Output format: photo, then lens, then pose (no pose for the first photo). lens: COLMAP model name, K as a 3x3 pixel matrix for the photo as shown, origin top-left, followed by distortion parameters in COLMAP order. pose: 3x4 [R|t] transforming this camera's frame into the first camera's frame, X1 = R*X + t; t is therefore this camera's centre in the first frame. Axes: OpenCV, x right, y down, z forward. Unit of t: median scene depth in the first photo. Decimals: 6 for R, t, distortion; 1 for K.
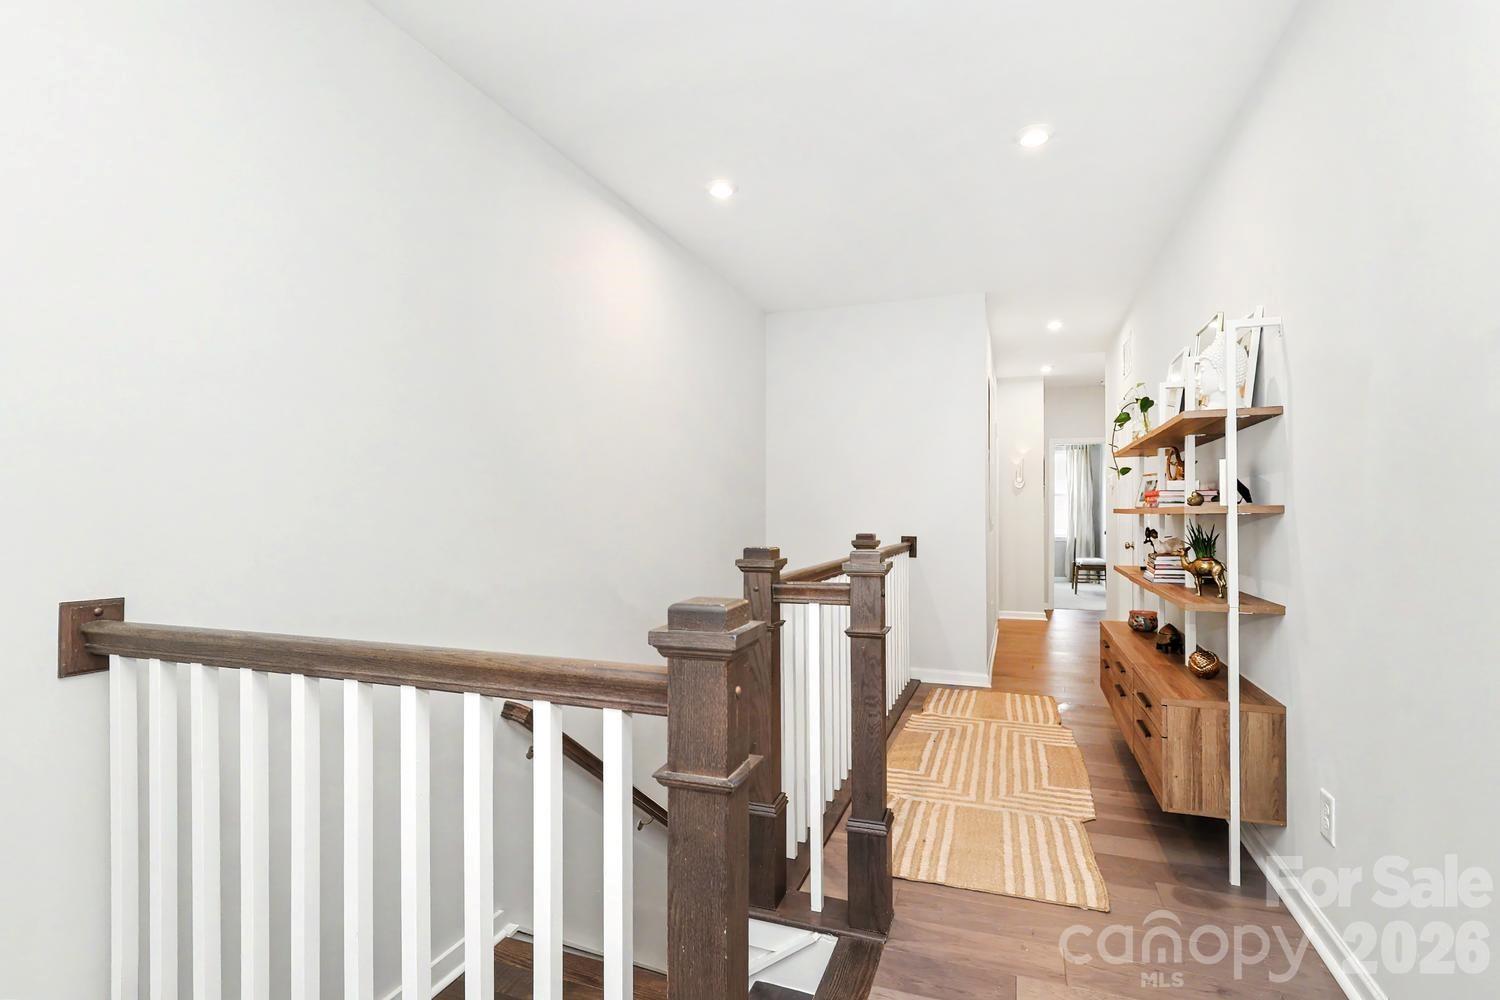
lens RADIAL K [[711.6, 0, 752.7], [0, 711.6, 506.4], [0, 0, 1]] dist [0.001600, 0.000041]
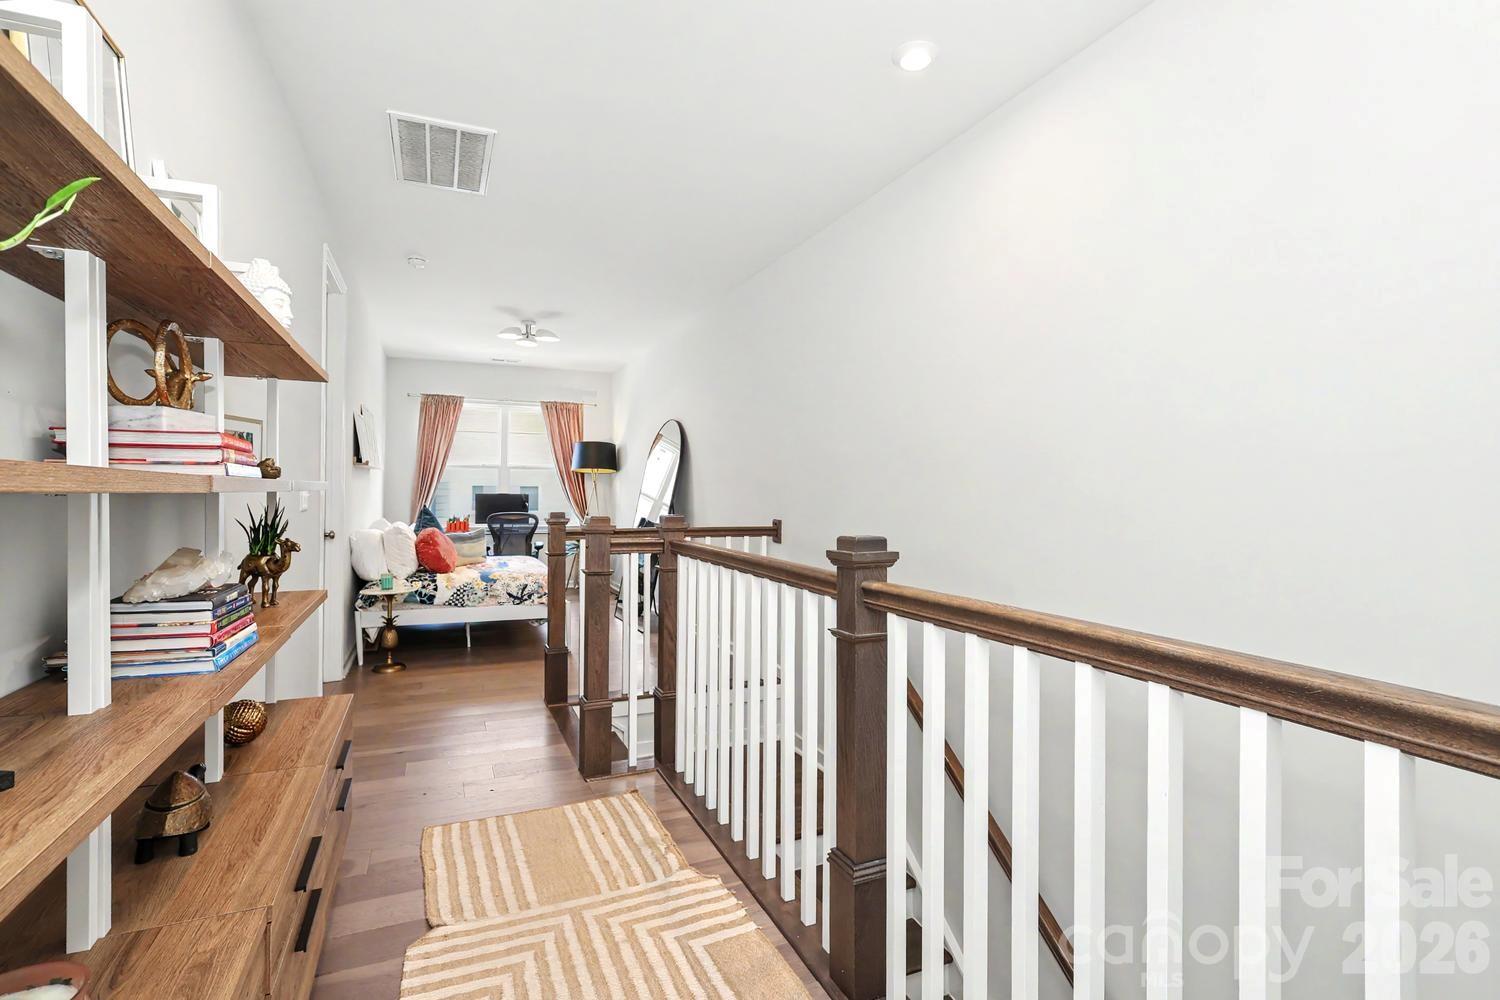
lens RADIAL K [[711.6, 0, 744.6], [0, 711.6, 501.5], [0, 0, 1]] dist [0.001600, 0.000041]
pose [[-0.724395, -0.009732, -0.689317, 0.680521], [-0.006943, 0.999953, -0.006821, 0.021805], [0.689350, -0.000155, -0.724428, 1.614997]]
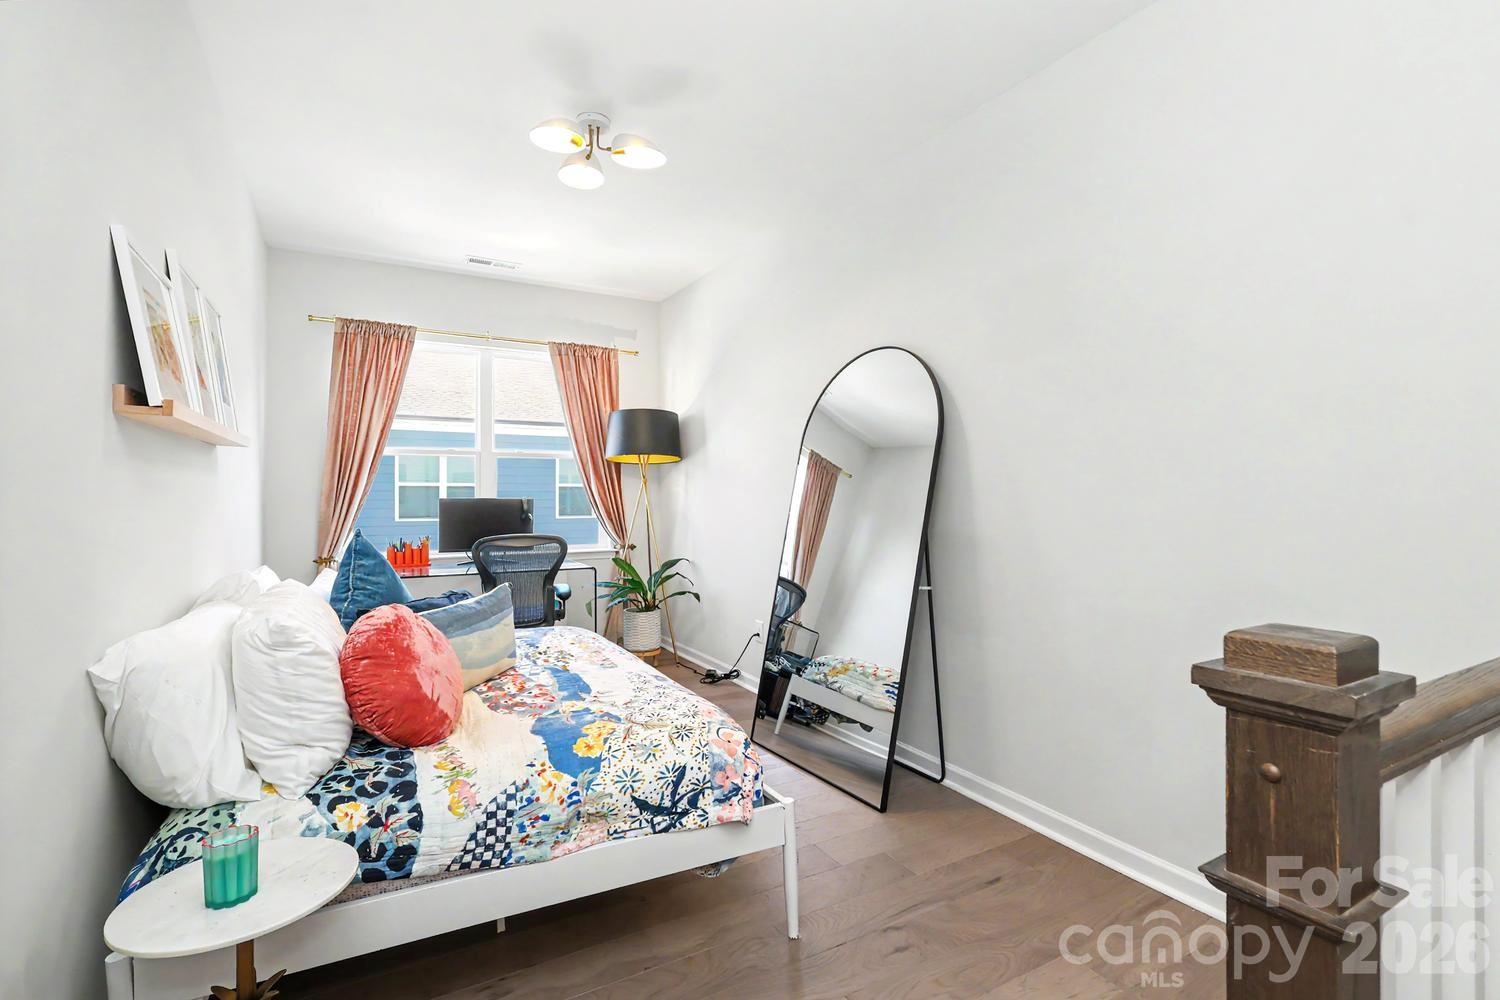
lens RADIAL K [[711.6, 0, 758.9], [0, 711.6, 502.4], [0, 0, 1]] dist [0.001600, 0.000041]
pose [[-0.636213, -0.000298, -0.771514, 0.515847], [0.004466, 0.999982, -0.004069, 0.010972], [0.771501, -0.006034, -0.636200, 1.111848]]
